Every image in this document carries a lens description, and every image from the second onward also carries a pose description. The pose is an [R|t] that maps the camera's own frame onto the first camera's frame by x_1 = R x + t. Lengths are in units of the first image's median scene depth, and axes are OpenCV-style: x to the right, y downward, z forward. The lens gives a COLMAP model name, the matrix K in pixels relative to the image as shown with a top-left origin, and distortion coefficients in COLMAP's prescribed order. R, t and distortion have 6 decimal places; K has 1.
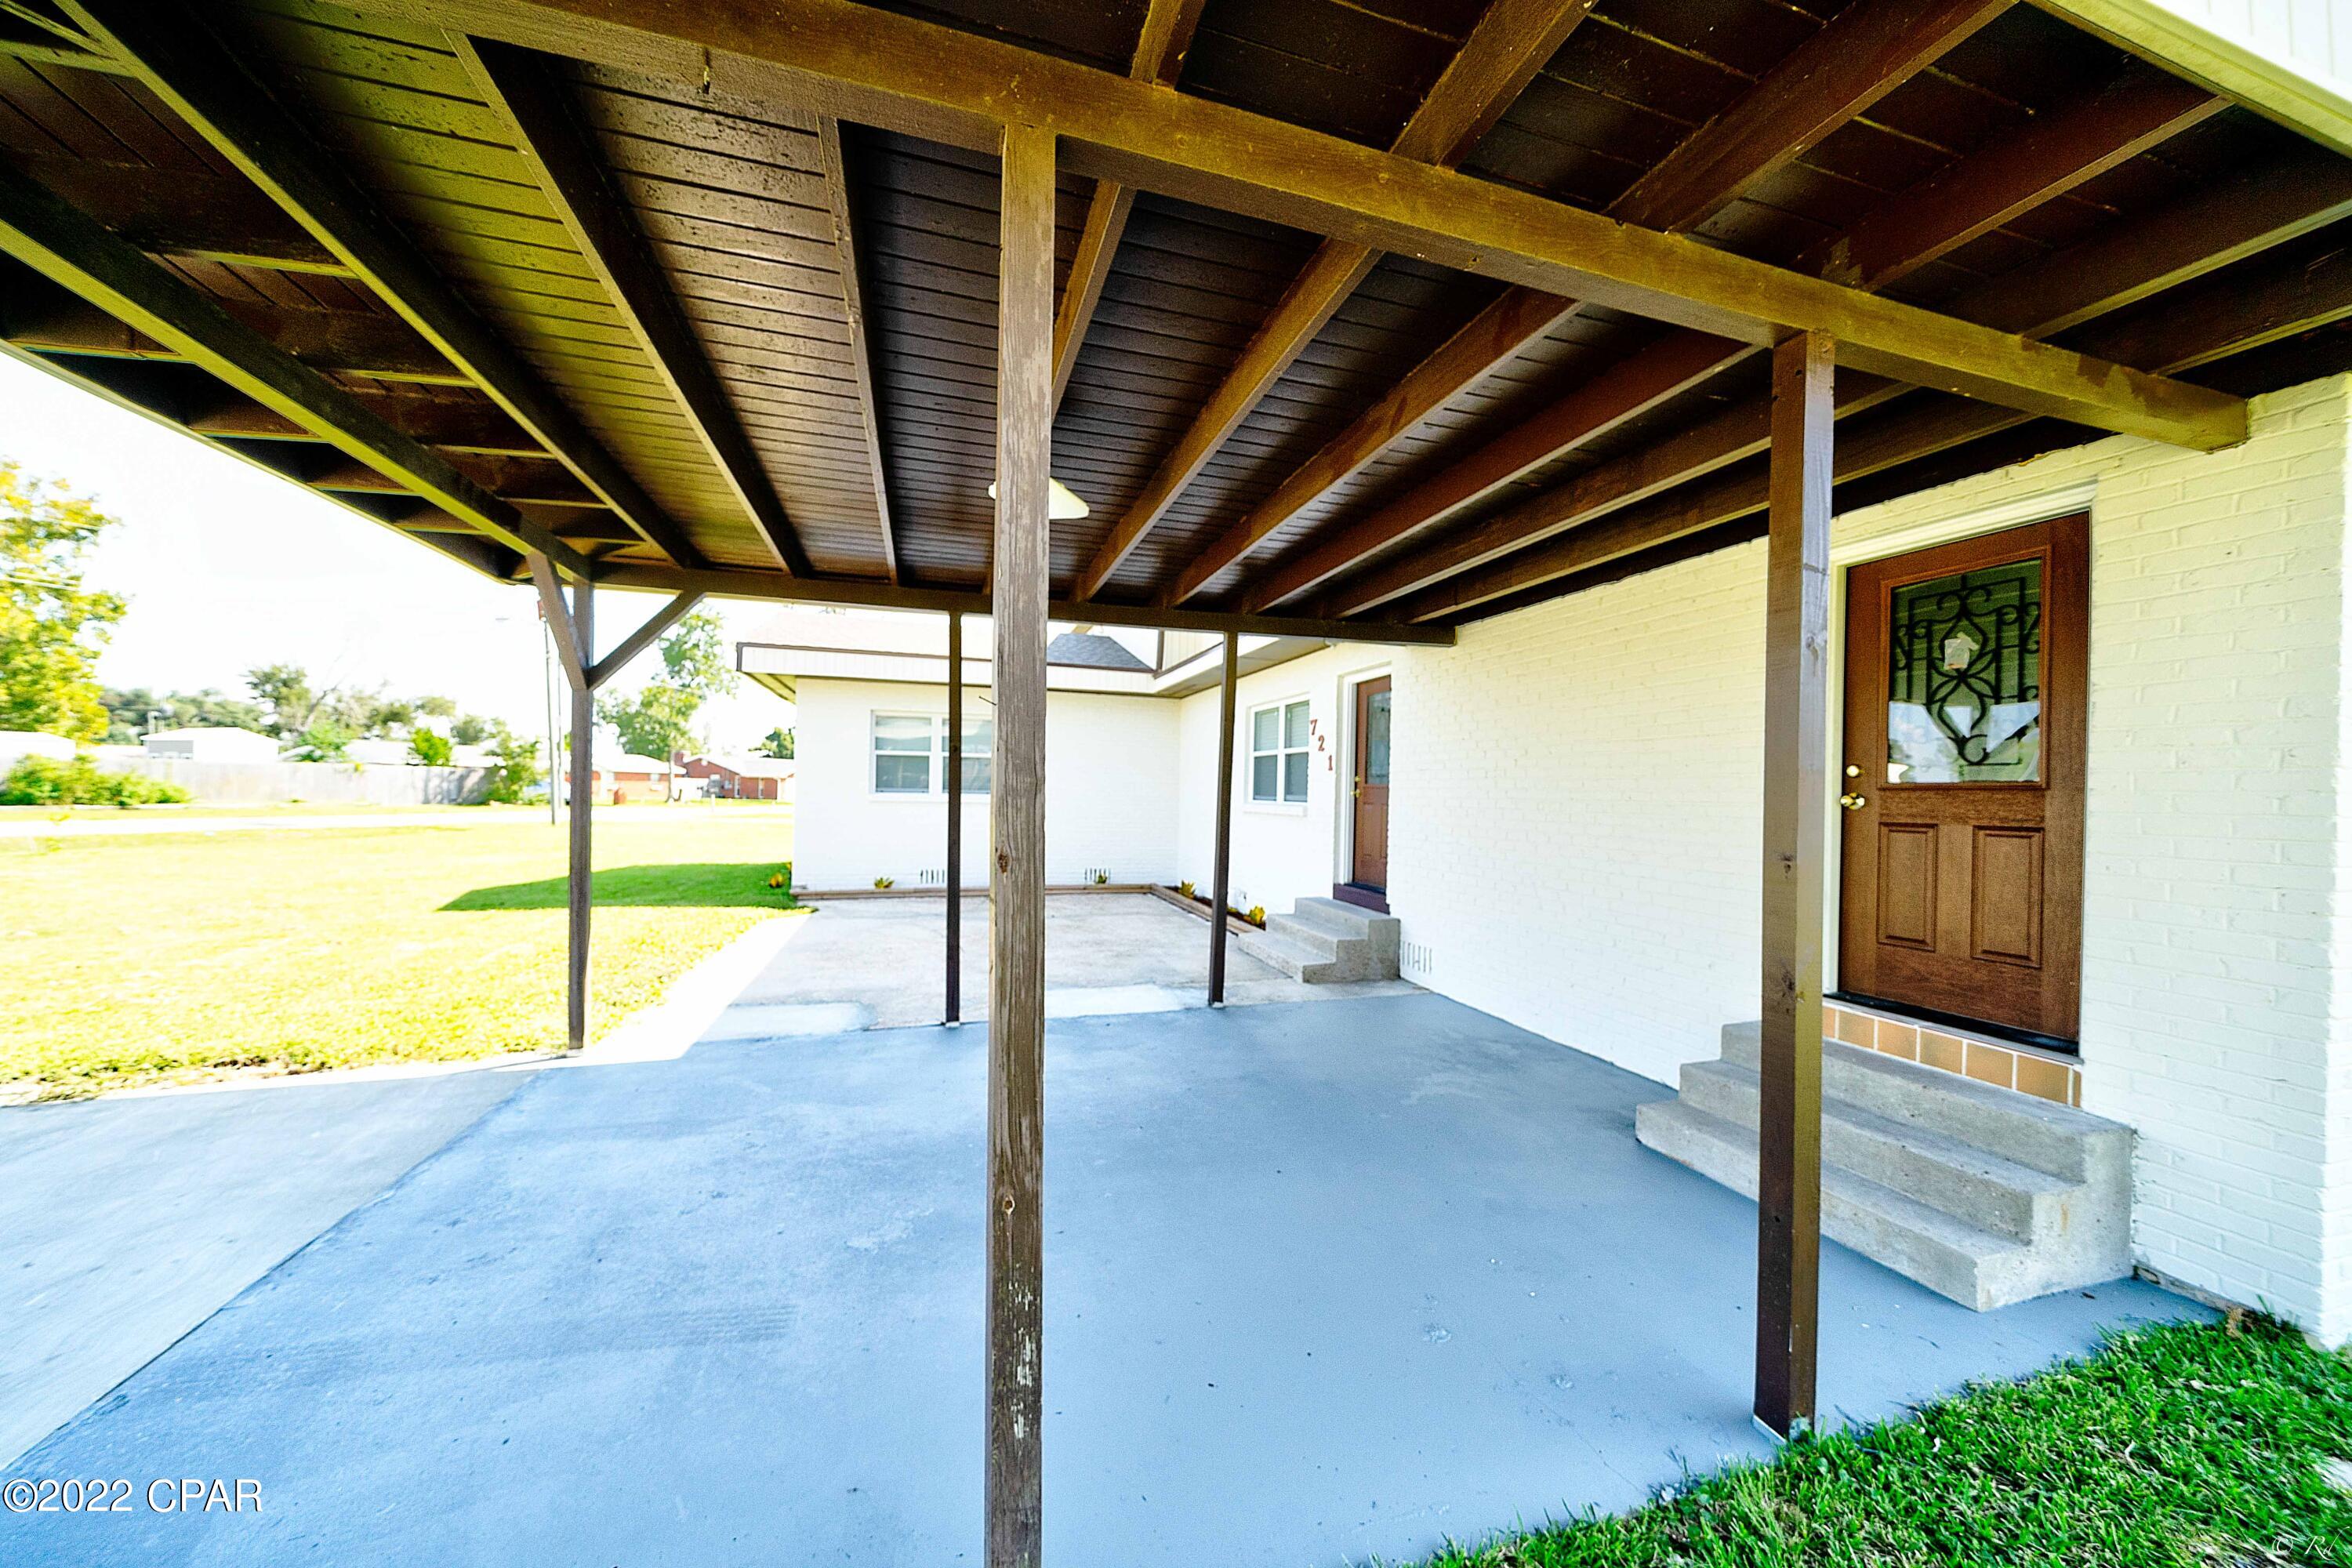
lens RADIAL K [[835.8, 0, 1171.0], [0, 835.8, 794.8], [0, 0, 1]] dist [-0.015116, 0.000023]
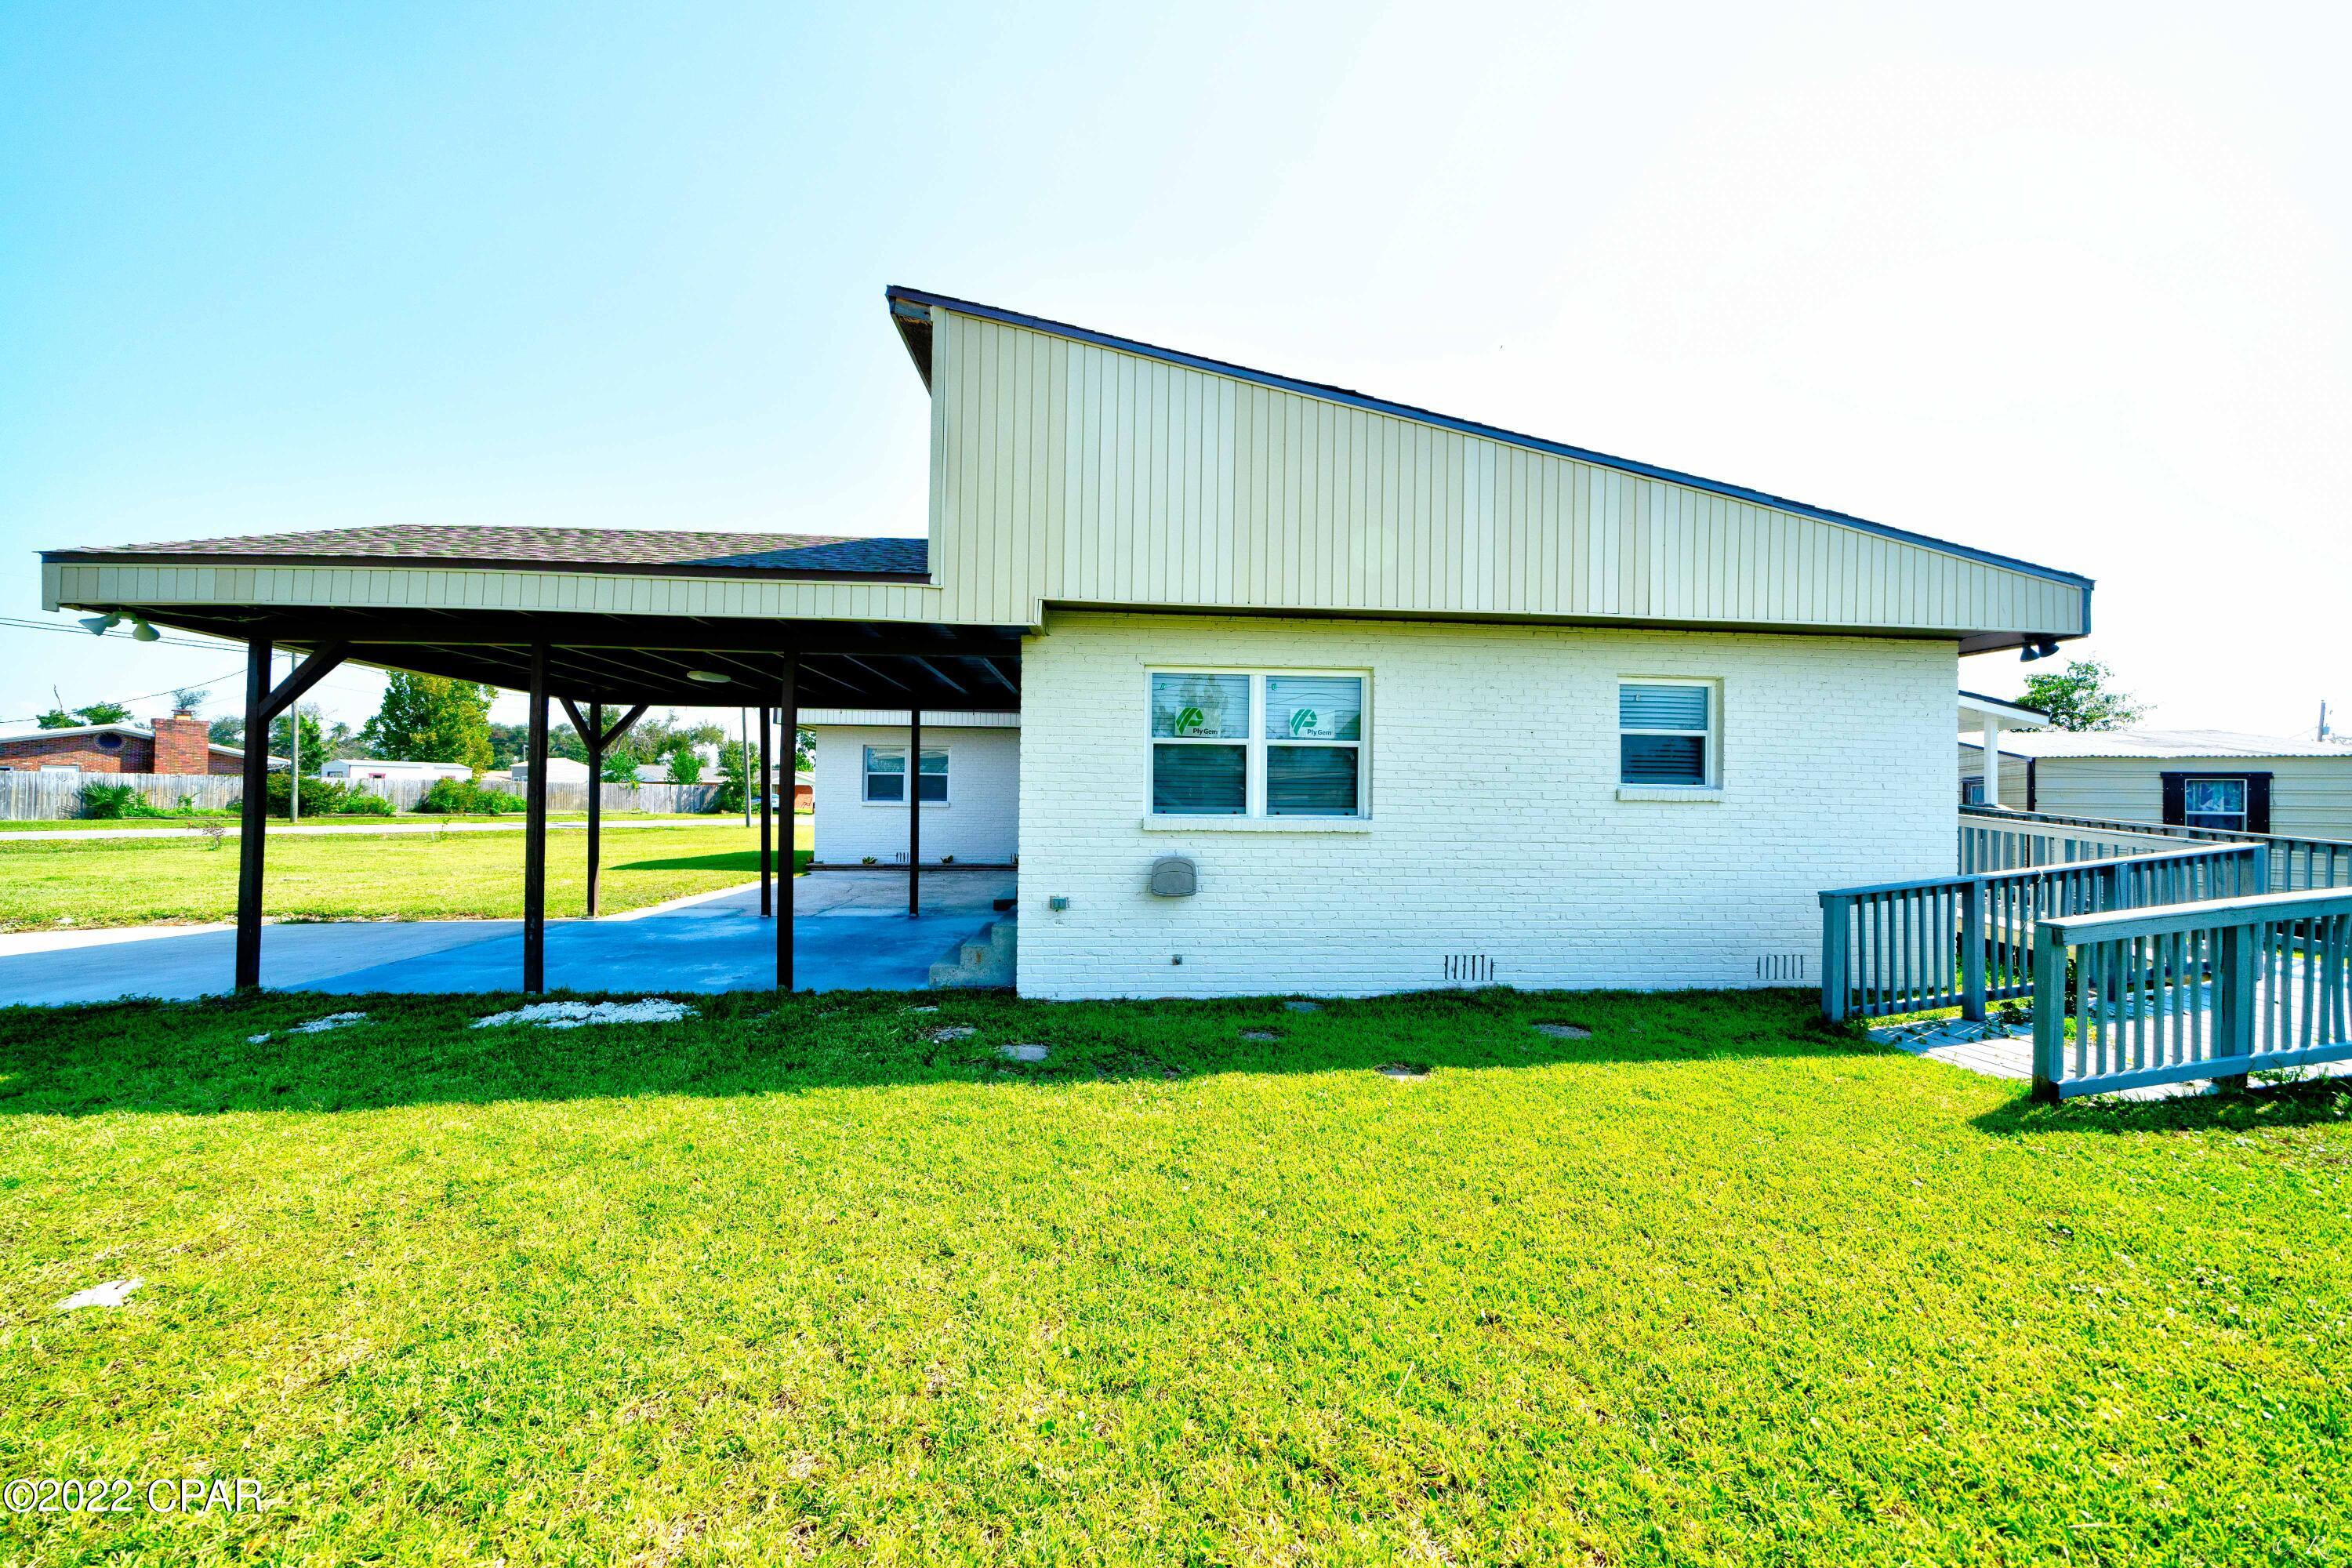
lens RADIAL K [[835.8, 0, 1171.0], [0, 835.8, 794.8], [0, 0, 1]] dist [-0.015116, 0.000023]
pose [[0.970569, -0.006643, -0.240732, 0.185962], [0.003619, 0.999909, -0.013002, 0.003019], [0.240797, 0.011748, 0.970505, -0.108732]]
